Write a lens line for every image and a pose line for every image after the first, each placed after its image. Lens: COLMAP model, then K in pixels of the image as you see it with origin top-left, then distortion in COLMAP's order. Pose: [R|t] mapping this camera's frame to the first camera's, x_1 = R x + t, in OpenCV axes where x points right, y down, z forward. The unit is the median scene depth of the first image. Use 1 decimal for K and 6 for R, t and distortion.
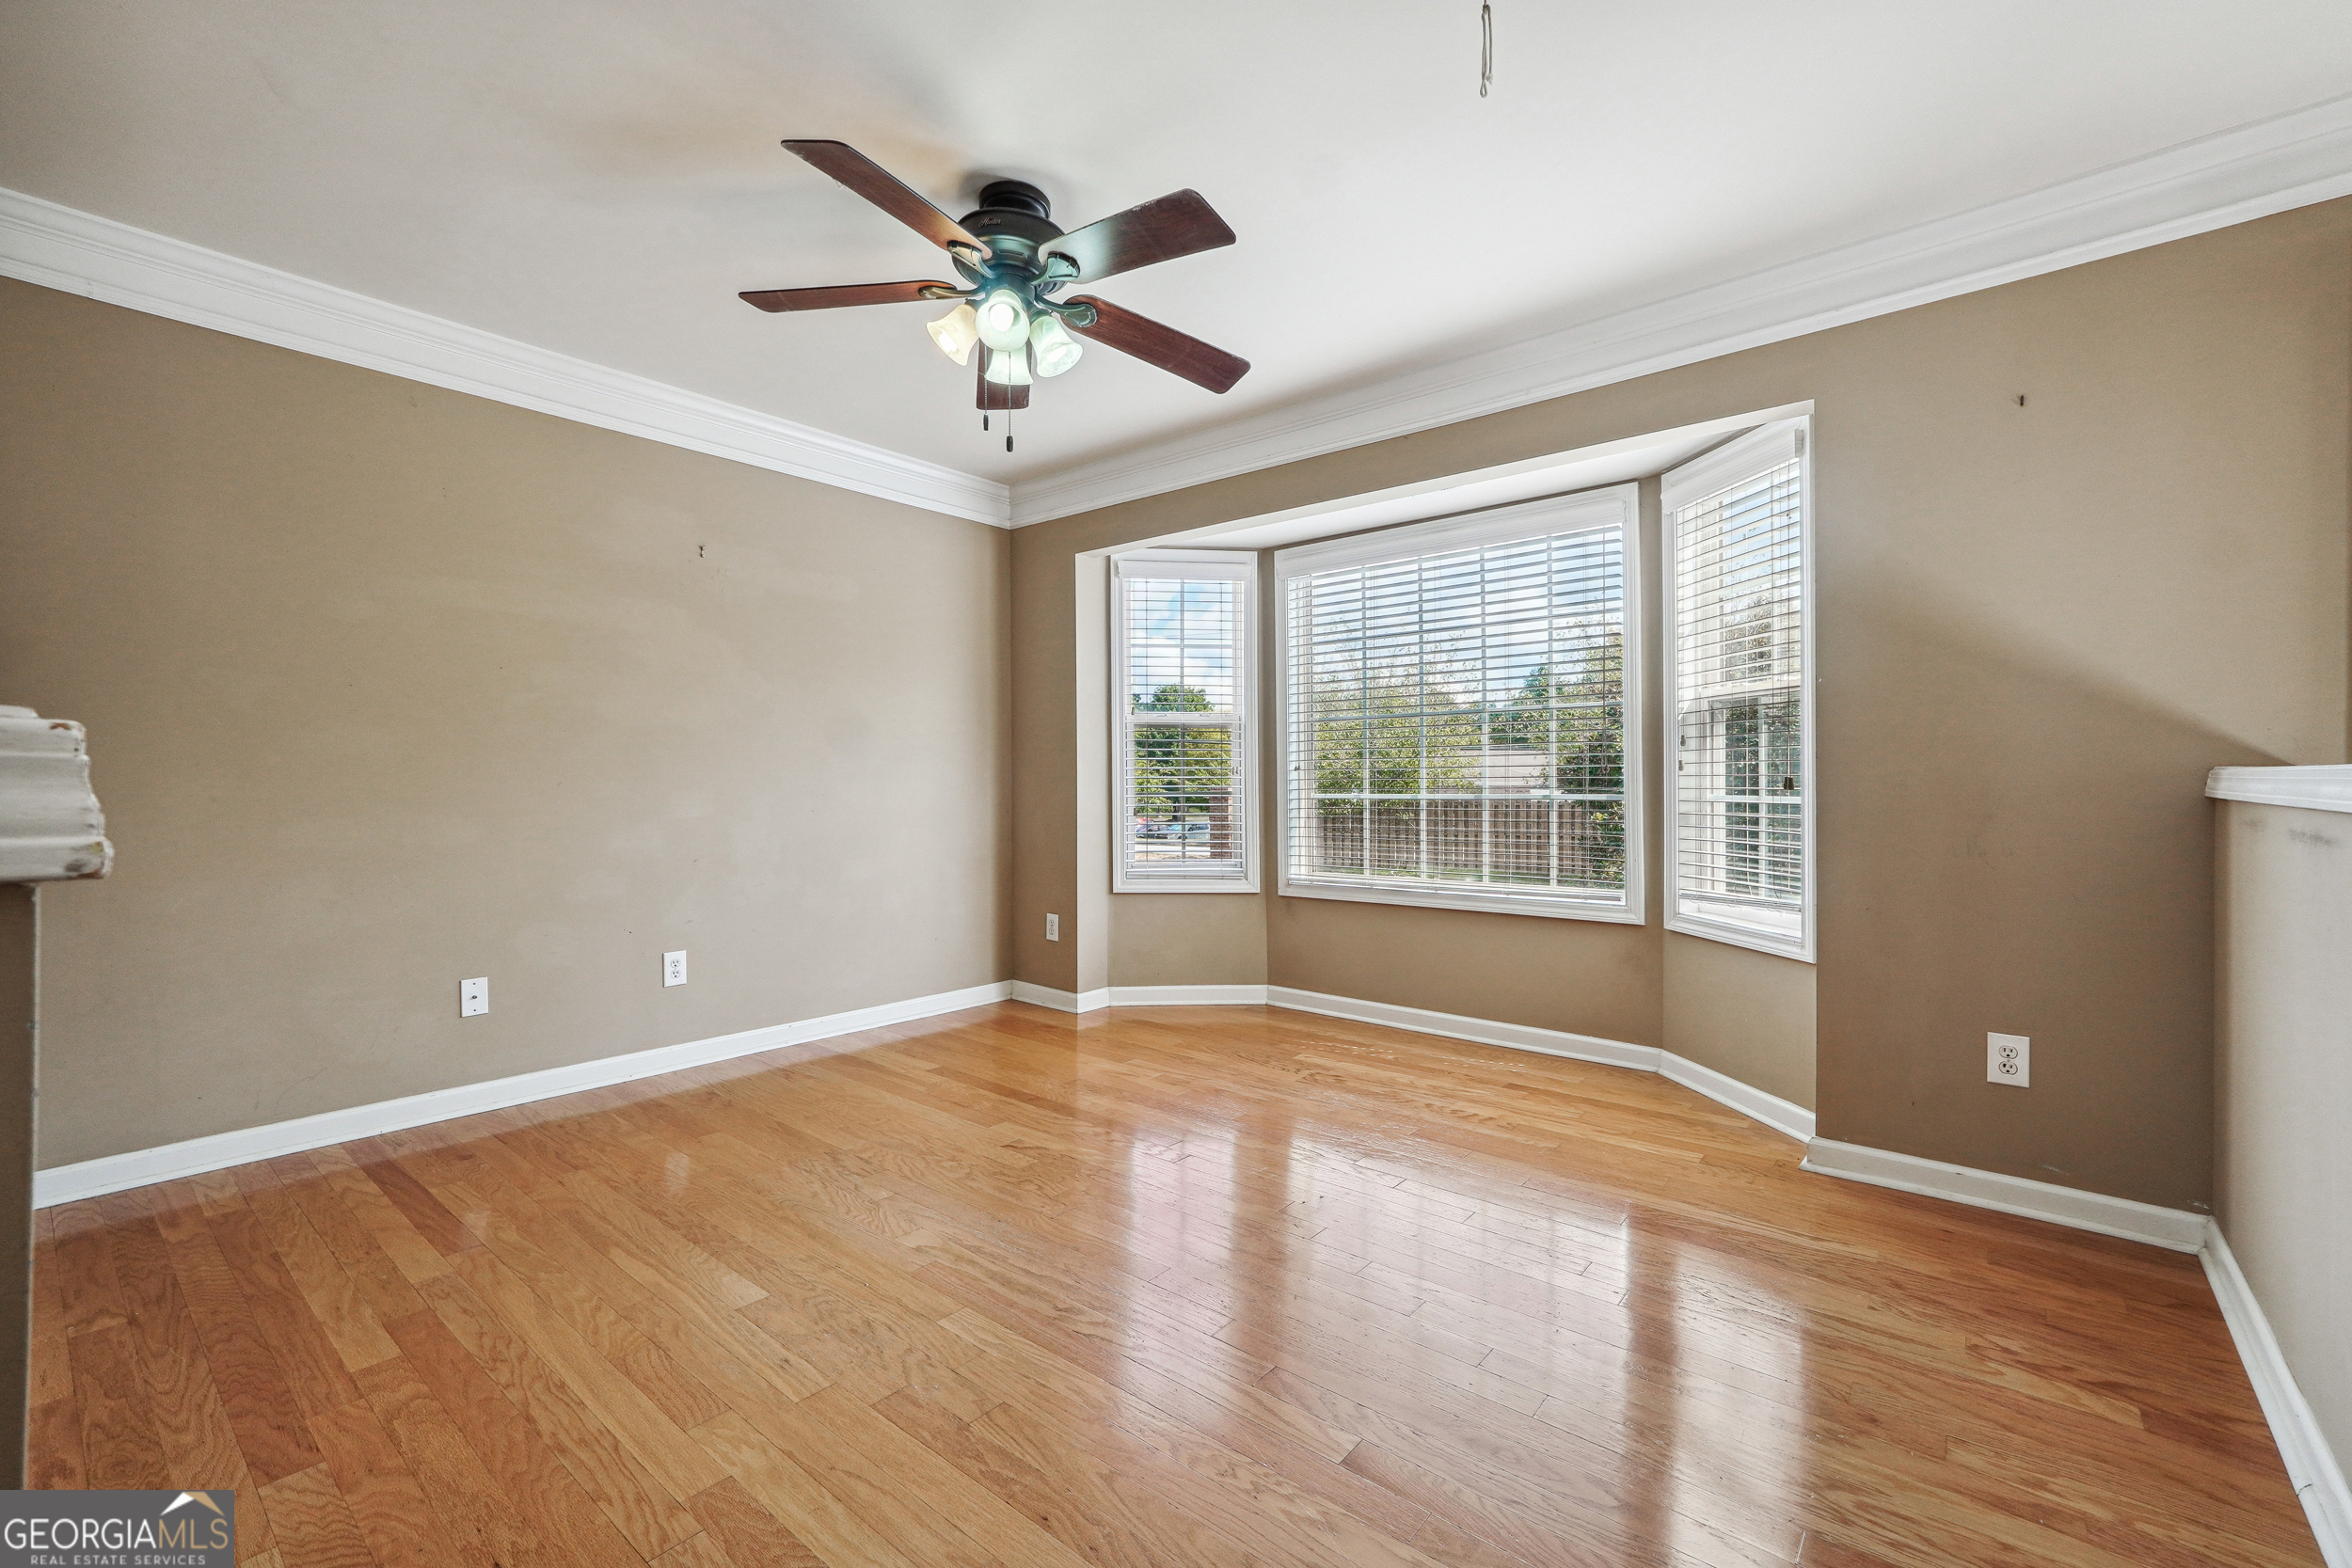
lens RADIAL K [[988.3, 0, 1176.3], [0, 988.3, 770.4], [0, 0, 1]] dist [-0.008271, 0.005530]
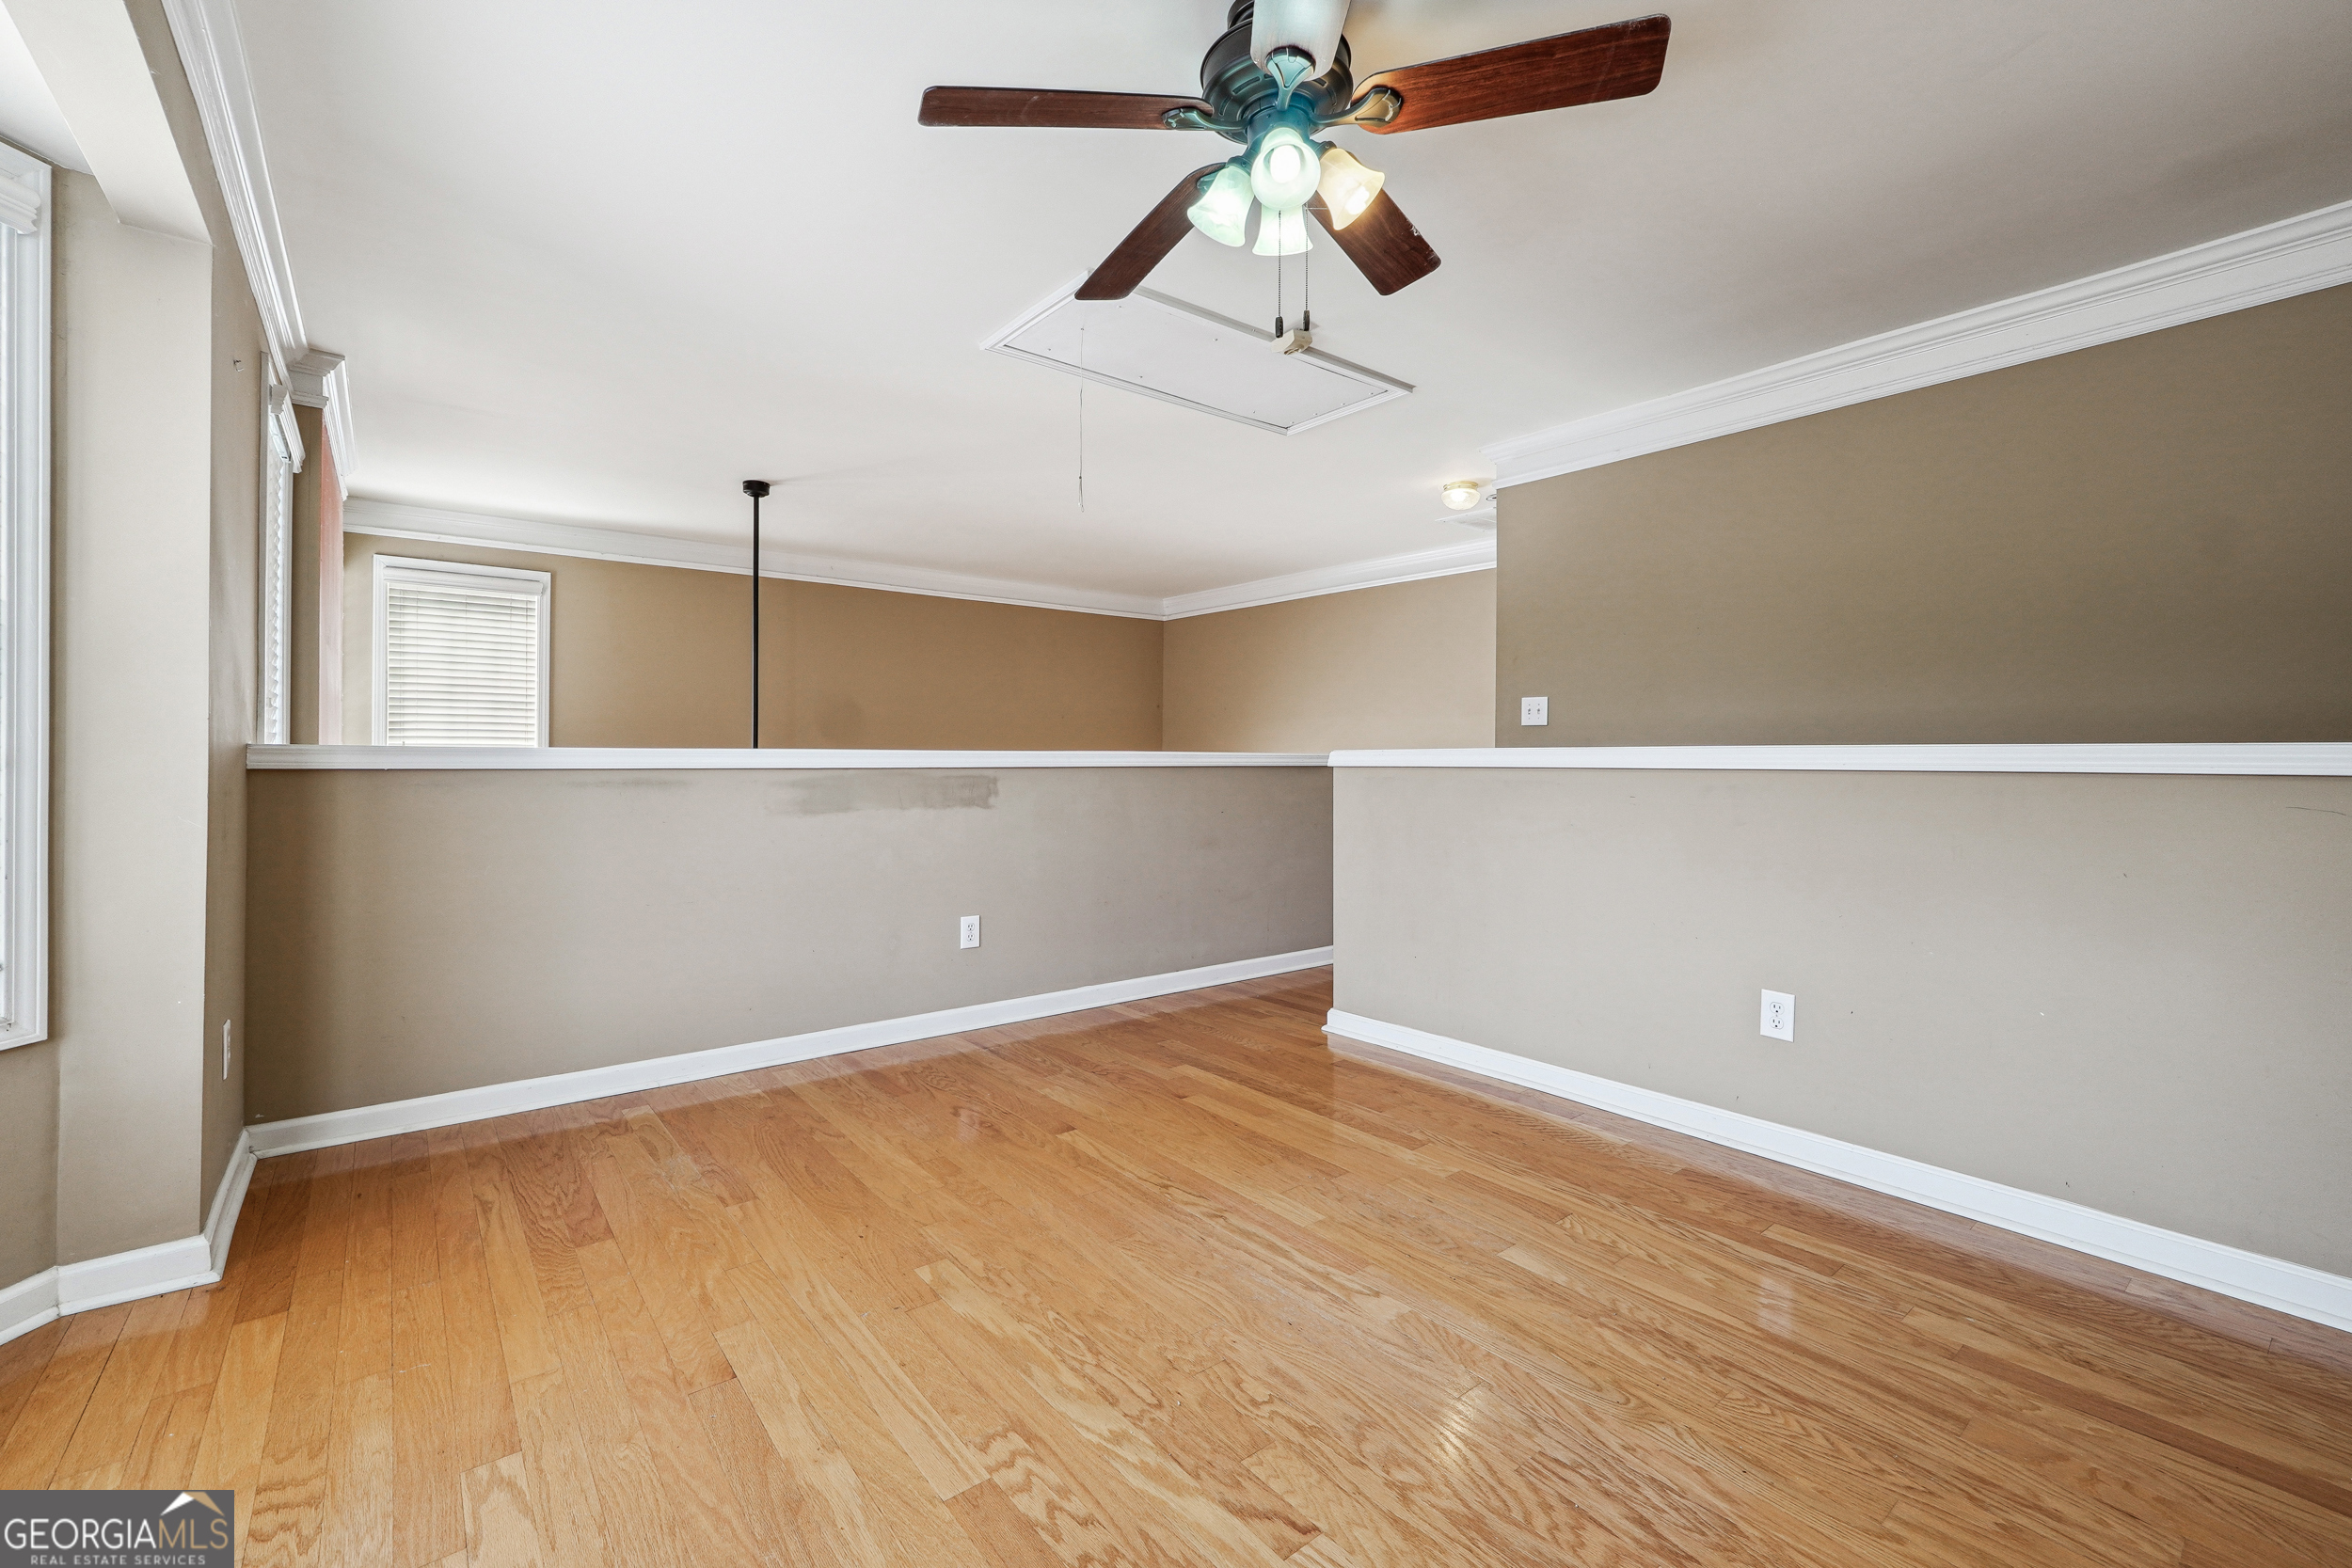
lens RADIAL K [[988.3, 0, 1174.6], [0, 988.3, 763.3], [0, 0, 1]] dist [-0.008271, 0.005530]
pose [[-0.979488, -0.005512, 0.201427, -0.278638], [-0.006466, 0.999971, -0.004080, 0.020582], [-0.201399, -0.005299, -0.979495, 2.035990]]
